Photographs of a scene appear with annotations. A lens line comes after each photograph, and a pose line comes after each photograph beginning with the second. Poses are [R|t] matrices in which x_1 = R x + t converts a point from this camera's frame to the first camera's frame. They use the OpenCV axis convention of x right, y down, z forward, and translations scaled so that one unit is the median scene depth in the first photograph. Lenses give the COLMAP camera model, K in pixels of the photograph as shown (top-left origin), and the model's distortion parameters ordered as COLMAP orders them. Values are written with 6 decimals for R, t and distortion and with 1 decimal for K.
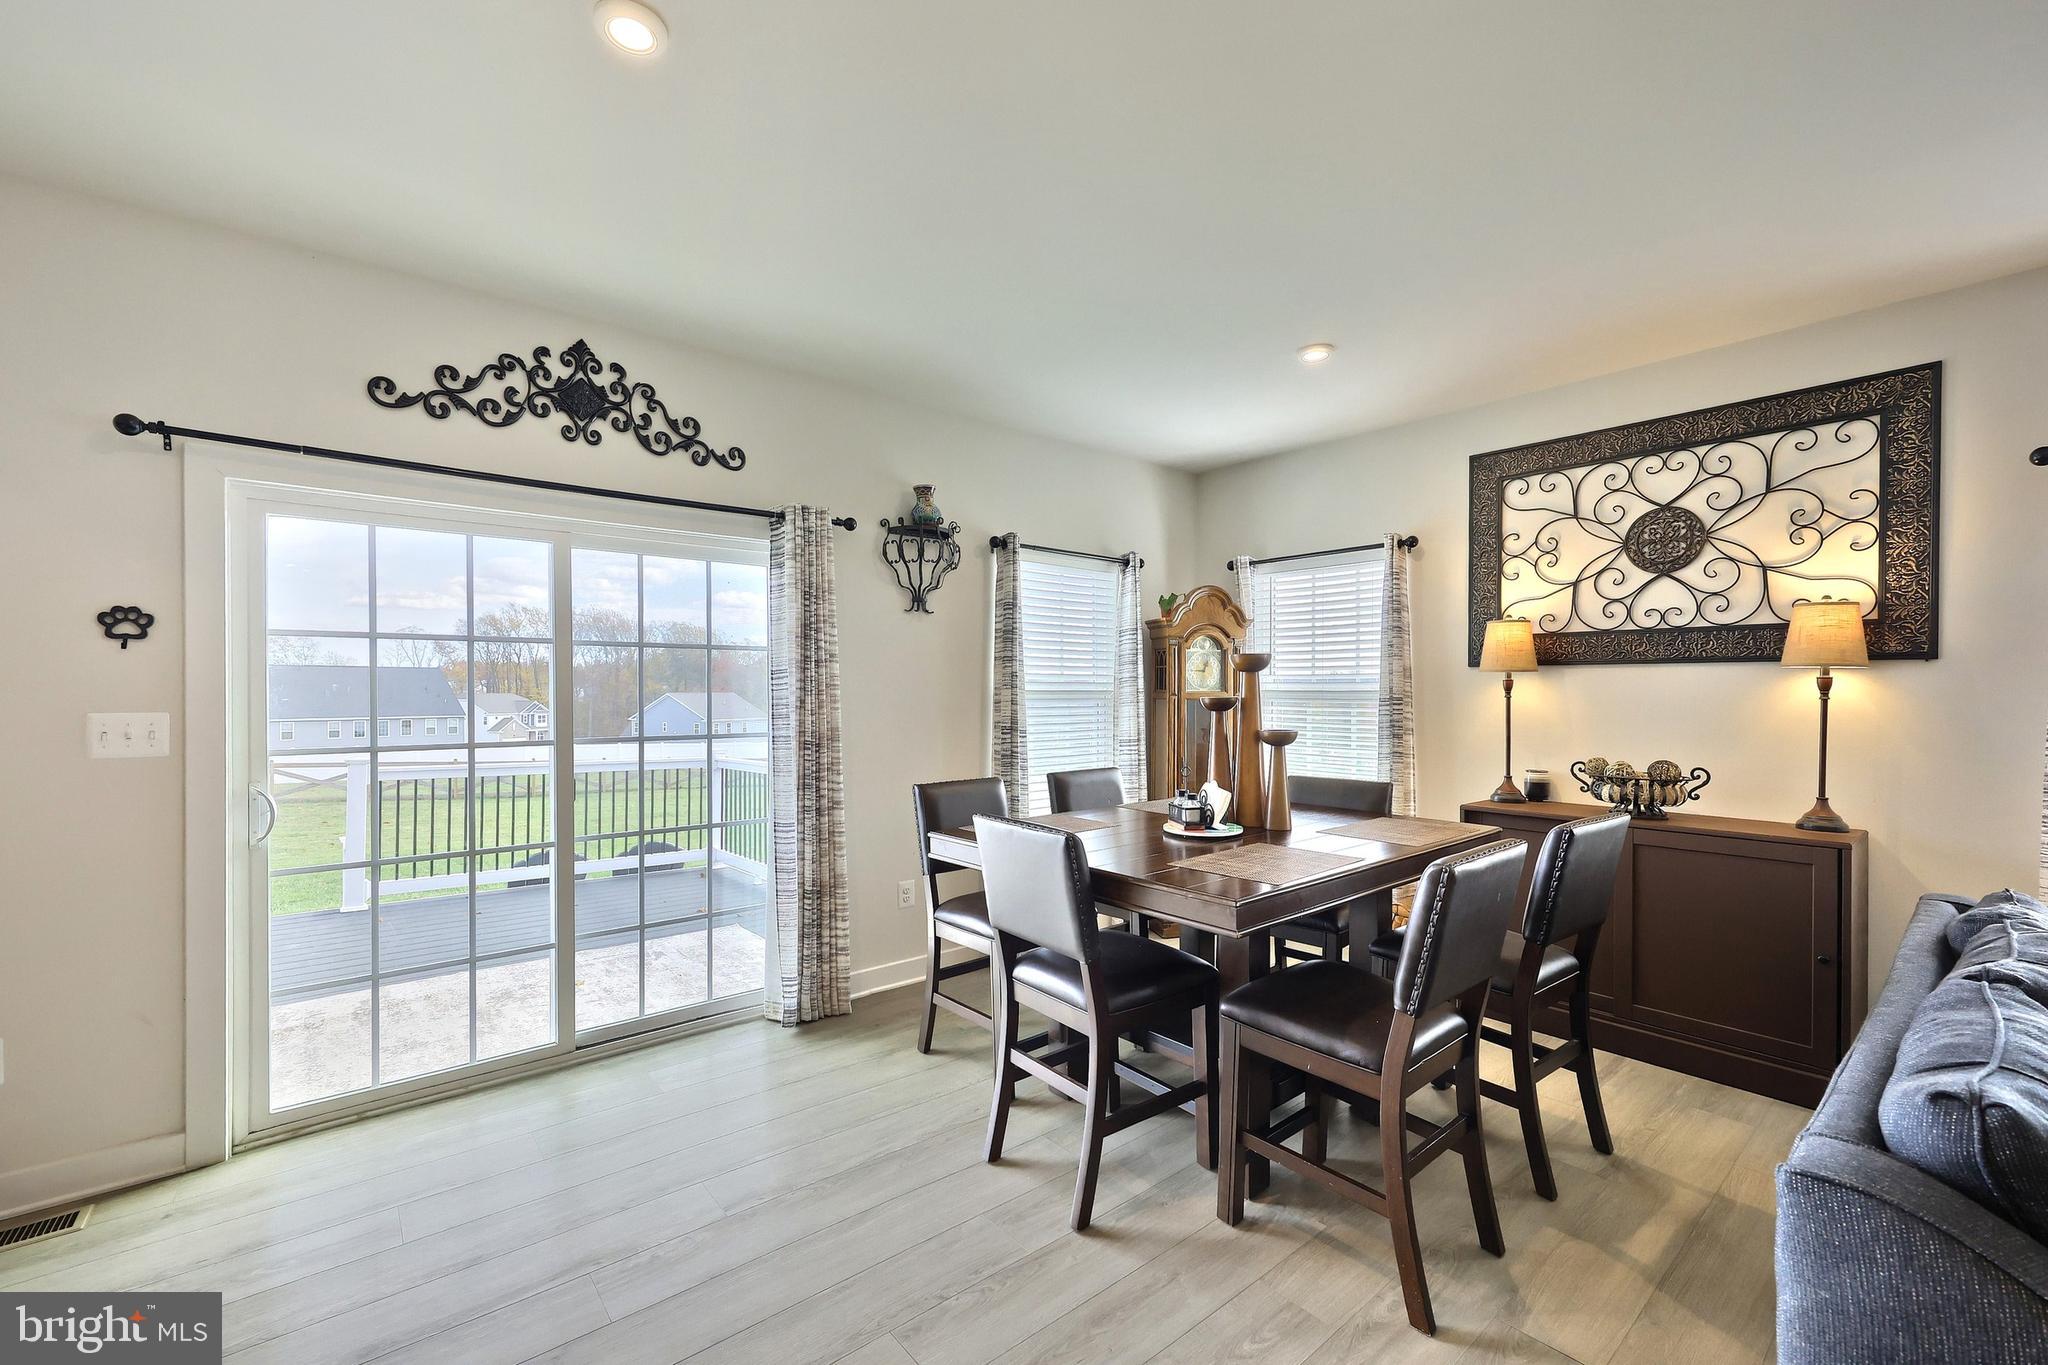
lens RADIAL K [[843.9, 0, 1018.8], [0, 843.9, 694.0], [0, 0, 1]] dist [0.000762, 0.000439]
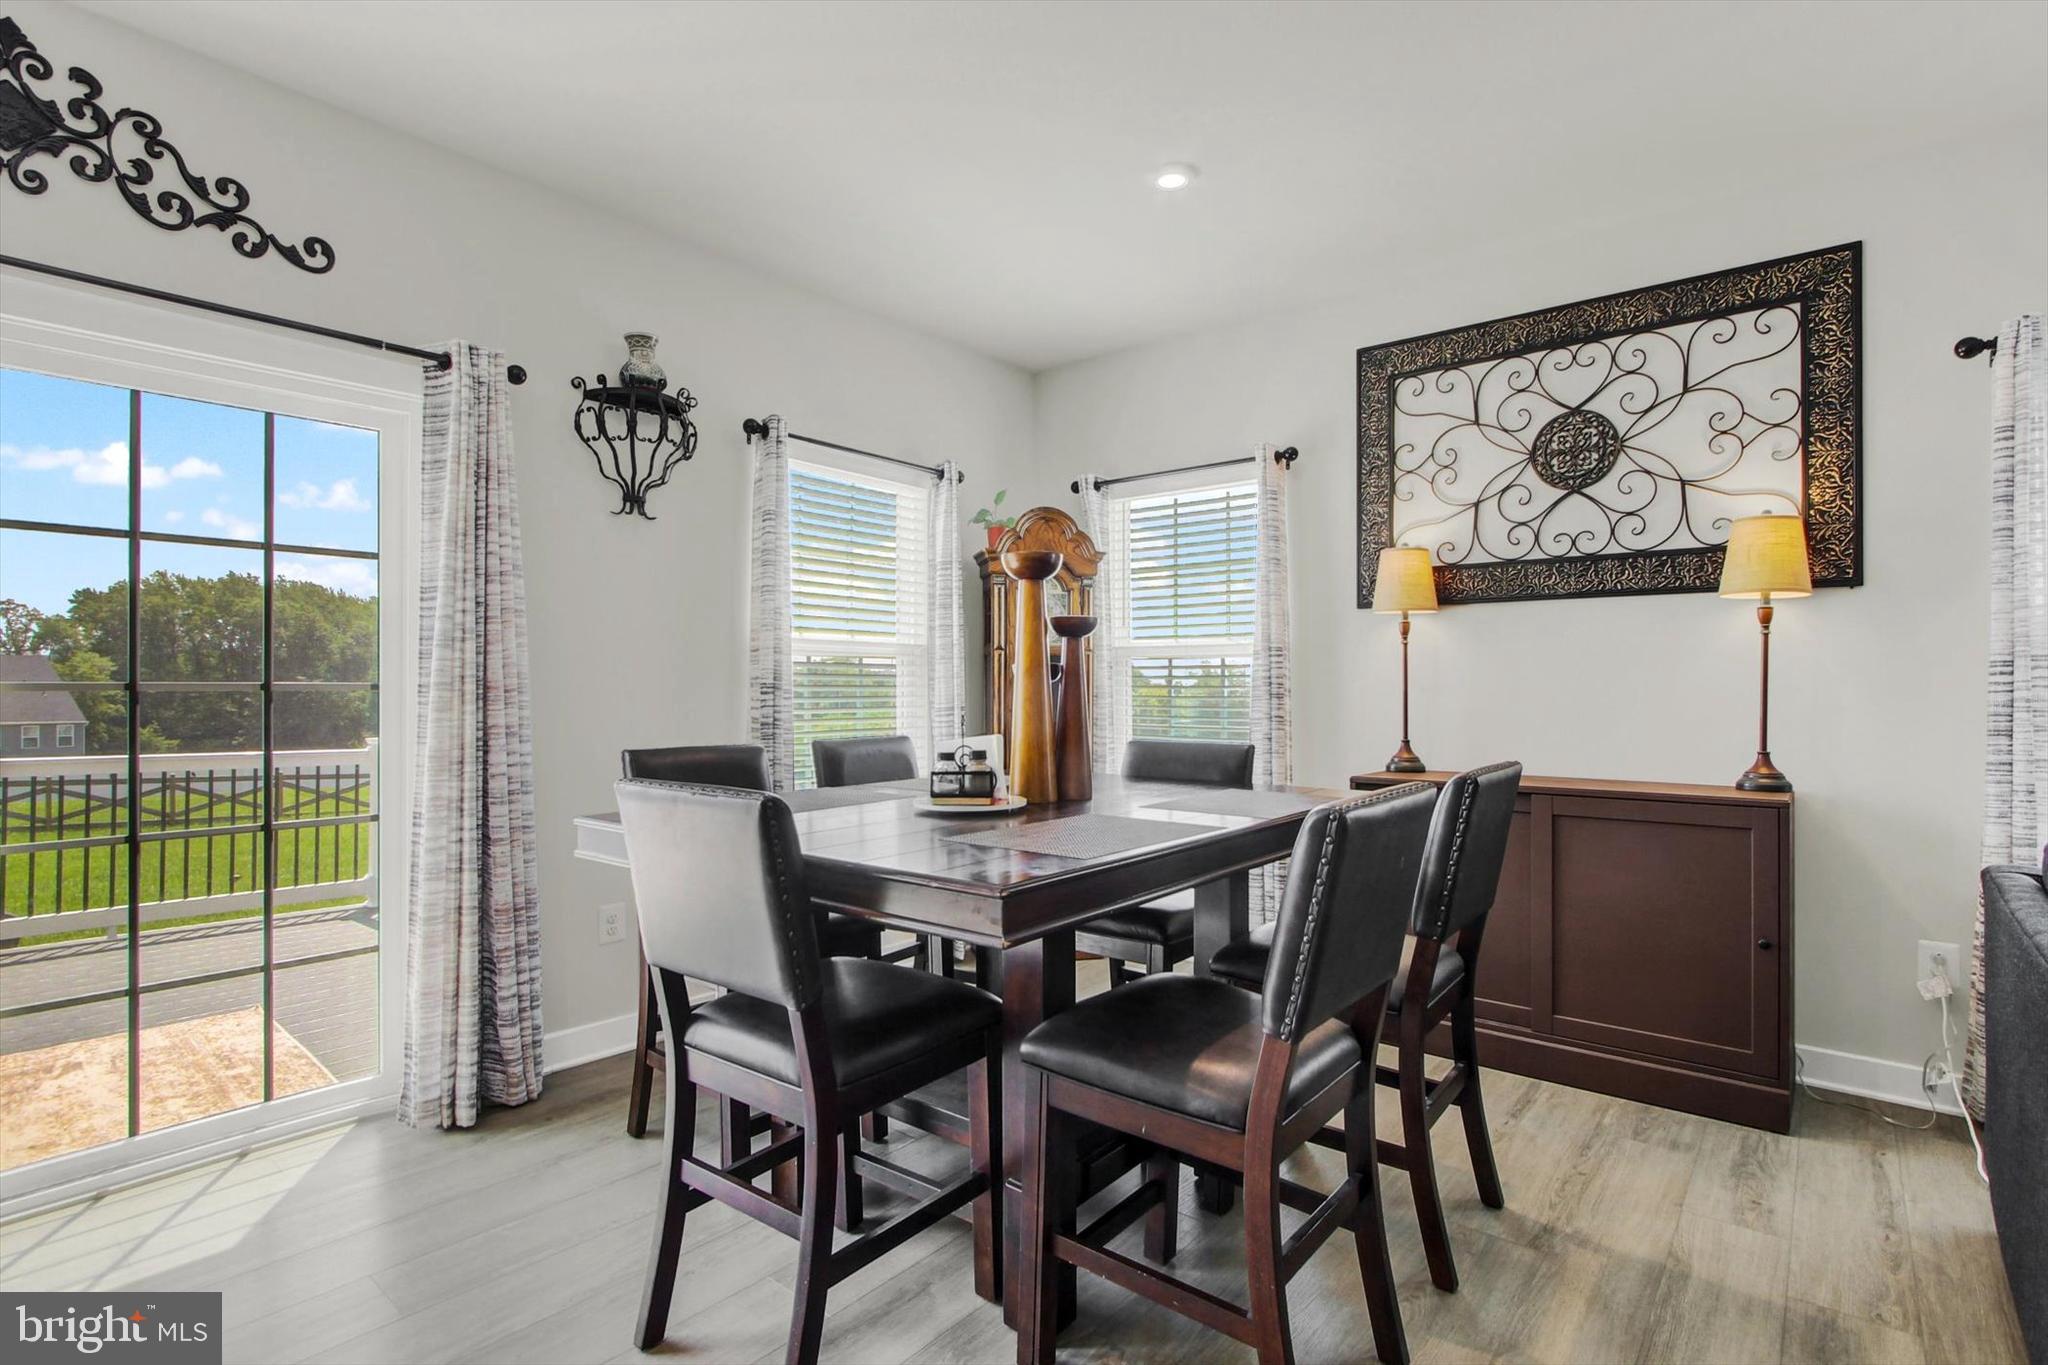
lens RADIAL K [[1005.5, 0, 1050.3], [0, 1005.5, 676.9], [0, 0, 1]] dist [0.000809, -0.000068]
pose [[0.980680, 0.004004, 0.195577, 0.071070], [-0.001115, 0.999889, -0.014882, 0.059141], [-0.195614, 0.014376, 0.980576, 0.142974]]
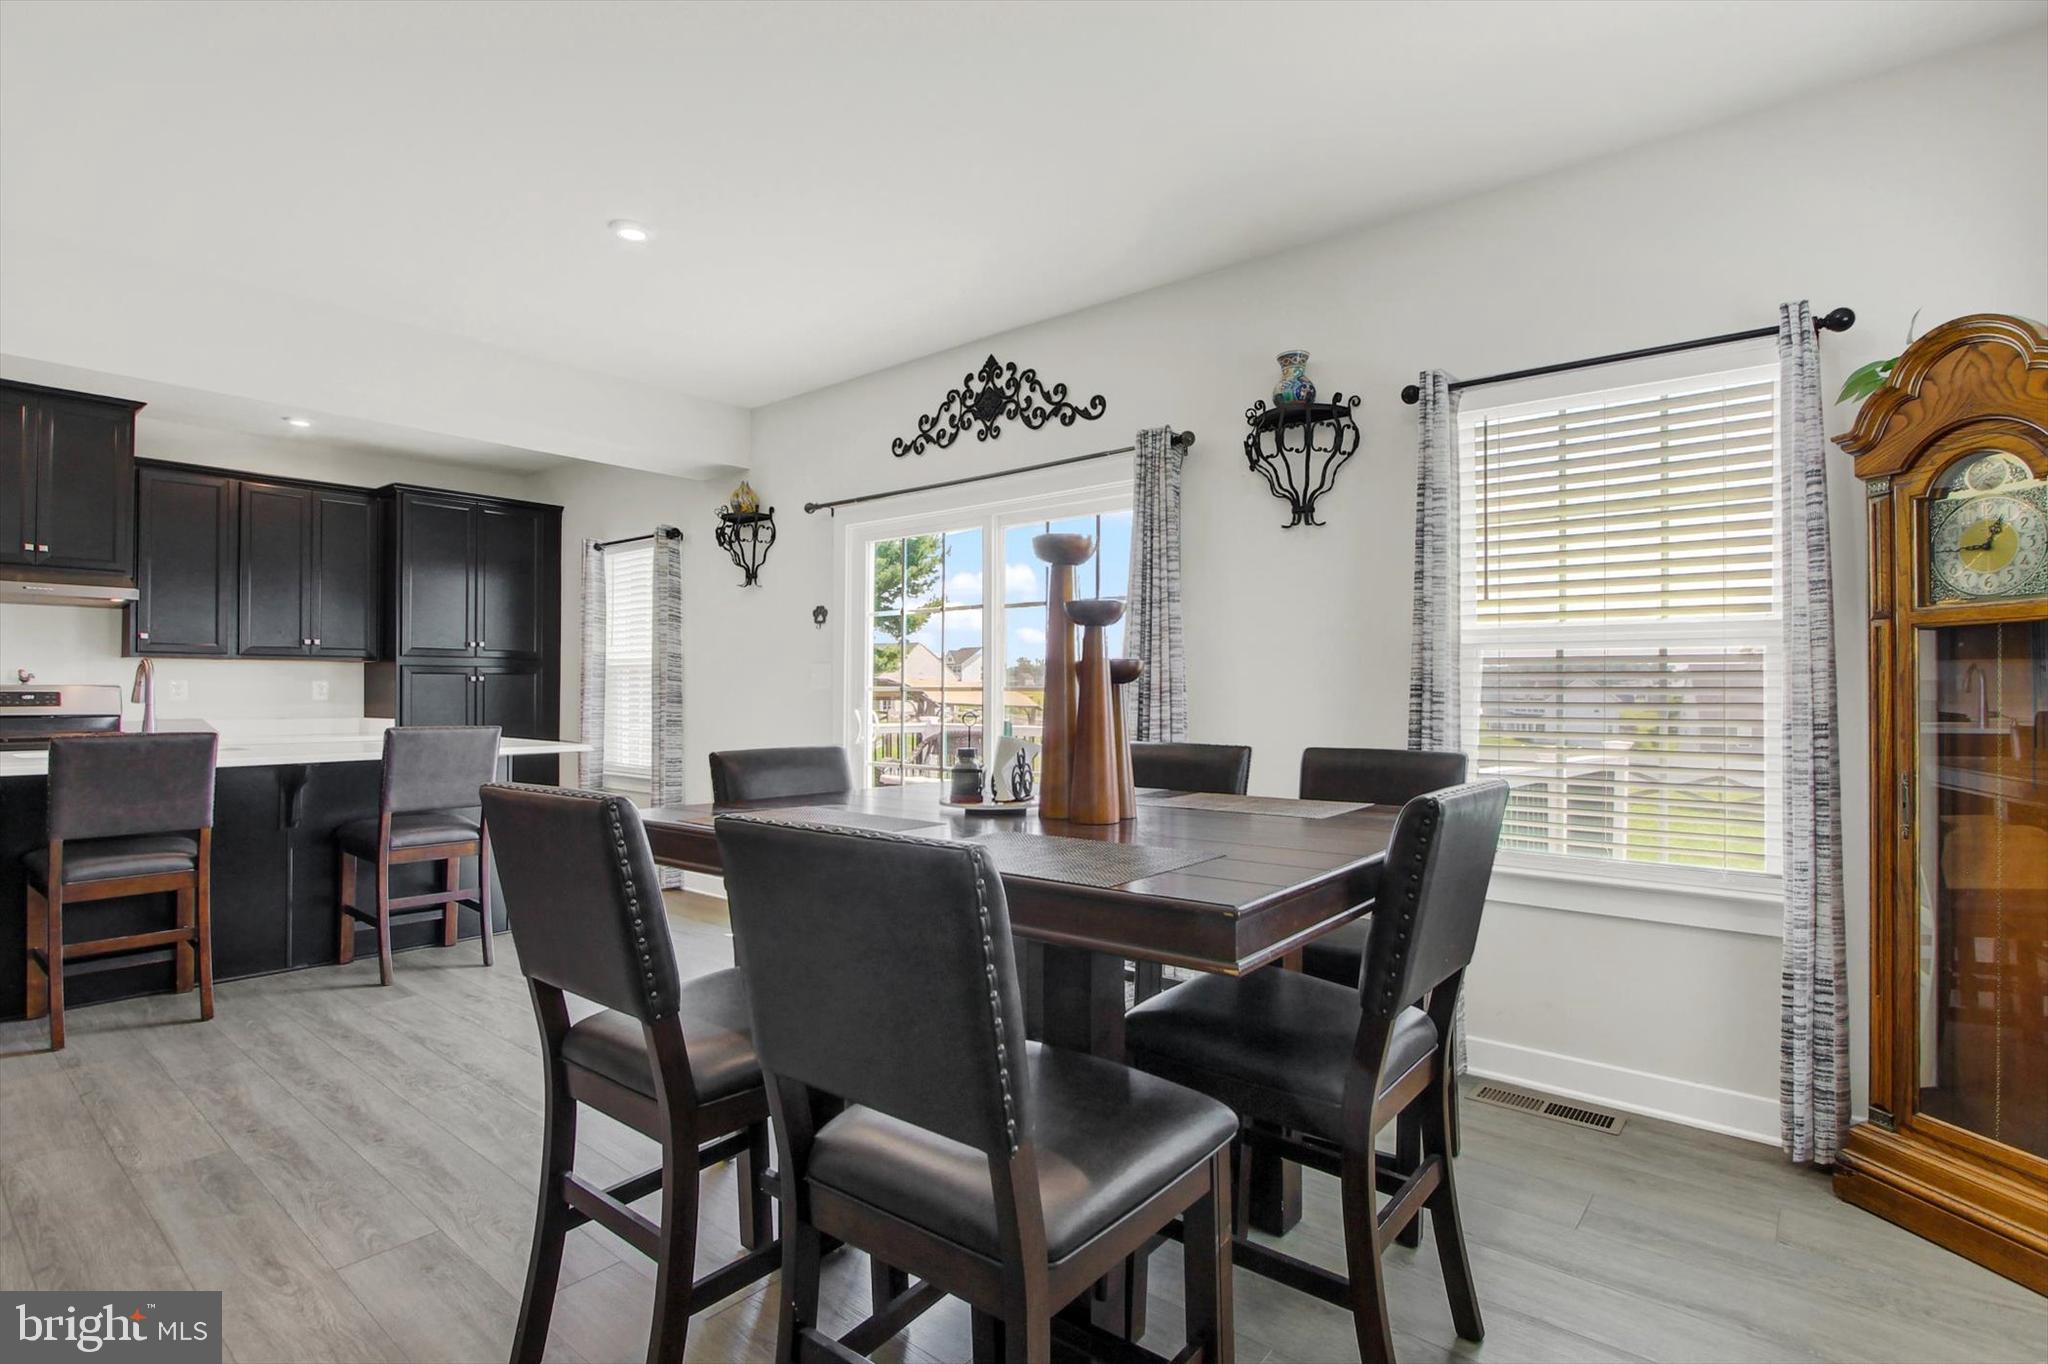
lens RADIAL K [[997.8, 0, 1024.0], [0, 997.8, 682.0], [0, 0, 1]] dist [-0.004342, 0.000191]
pose [[0.193184, -0.009856, -0.981113, 0.836977], [-0.006170, 0.999918, -0.011260, 0.061459], [0.981143, 0.008229, 0.193107, 0.727813]]
